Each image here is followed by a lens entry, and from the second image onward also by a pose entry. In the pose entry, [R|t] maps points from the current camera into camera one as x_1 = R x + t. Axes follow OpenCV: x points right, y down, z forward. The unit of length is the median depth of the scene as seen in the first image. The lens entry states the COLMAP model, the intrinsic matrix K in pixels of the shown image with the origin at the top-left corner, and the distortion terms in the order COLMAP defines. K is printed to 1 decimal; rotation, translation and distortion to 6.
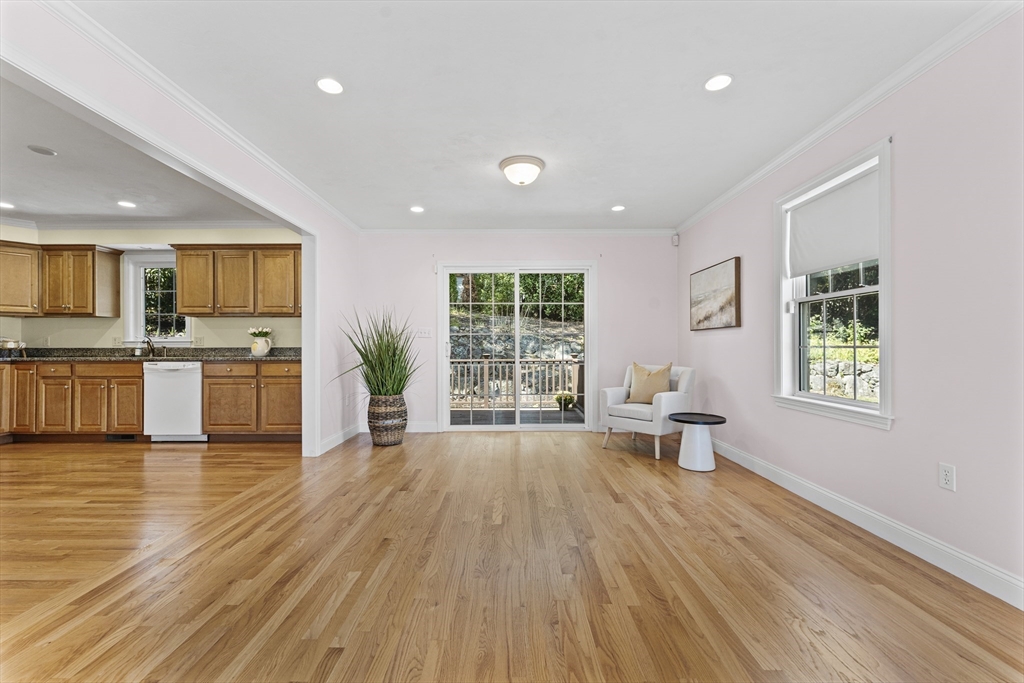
lens RADIAL K [[417.7, 0, 505.7], [0, 417.7, 345.7], [0, 0, 1]] dist [-0.000842, -0.000241]
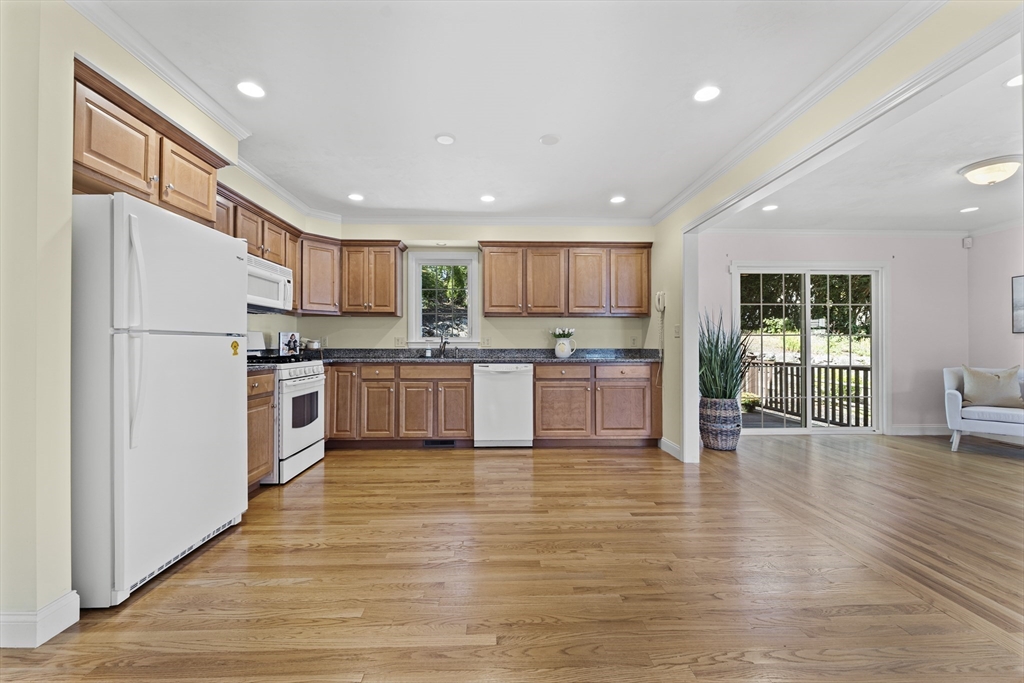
lens RADIAL K [[418.6, 0, 507.2], [0, 418.6, 341.1], [0, 0, 1]] dist [0.000373, -0.000071]
pose [[0.999446, 0.003105, 0.033128, -0.769895], [-0.002718, 0.999927, -0.011741, -0.001827], [-0.033162, 0.011645, 0.999382, 0.038141]]
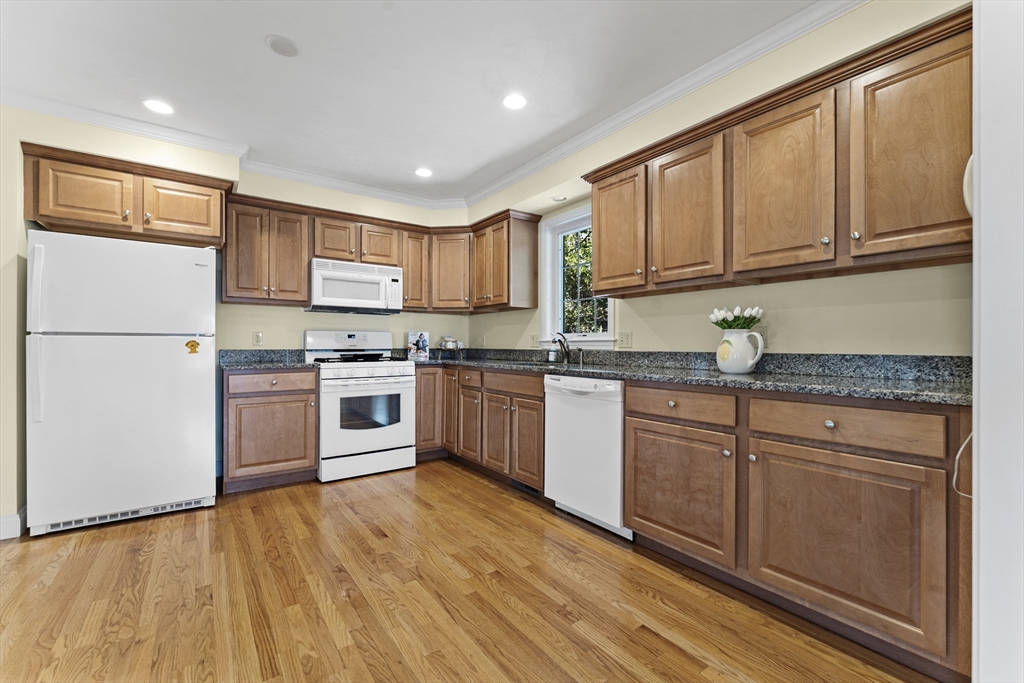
lens RADIAL K [[427.7, 0, 507.7], [0, 427.7, 344.9], [0, 0, 1]] dist [-0.000843, -0.000131]
pose [[0.585906, 0.003153, -0.810373, -0.374440], [-0.005505, 0.999985, -0.000089, -0.003043], [0.810360, 0.004513, 0.585914, 0.557288]]
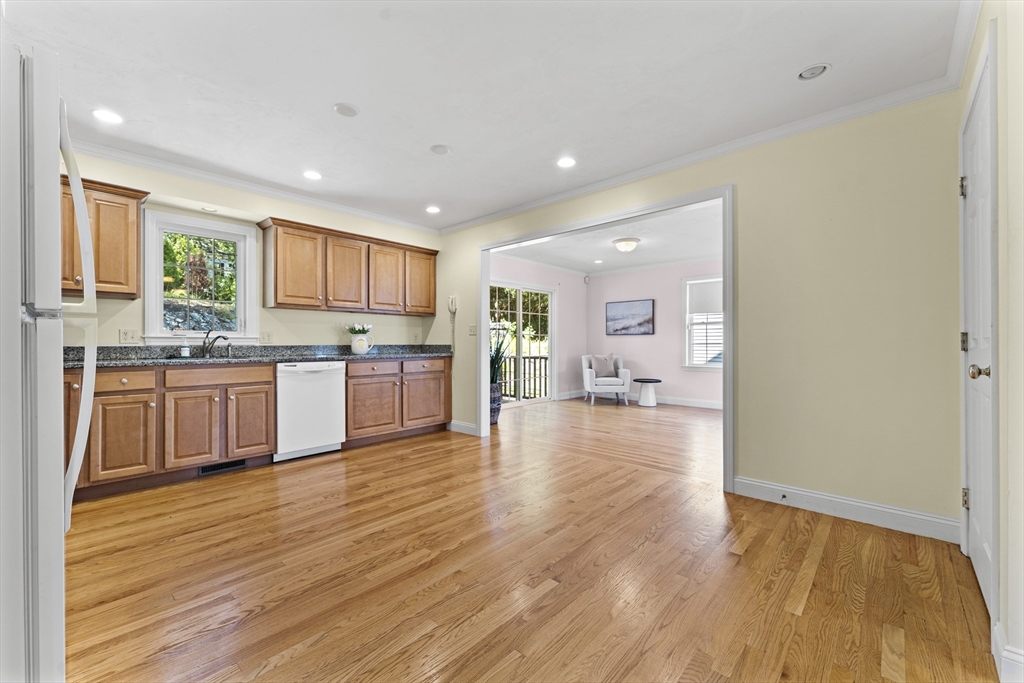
lens RADIAL K [[414.3, 0, 503.0], [0, 414.3, 339.8], [0, 0, 1]] dist [0.001363, 0.000042]
pose [[0.681403, 0.007236, 0.731873, -1.082079], [-0.001405, 0.999962, -0.008579, -0.000219], [-0.731907, 0.004818, 0.681387, 0.128521]]
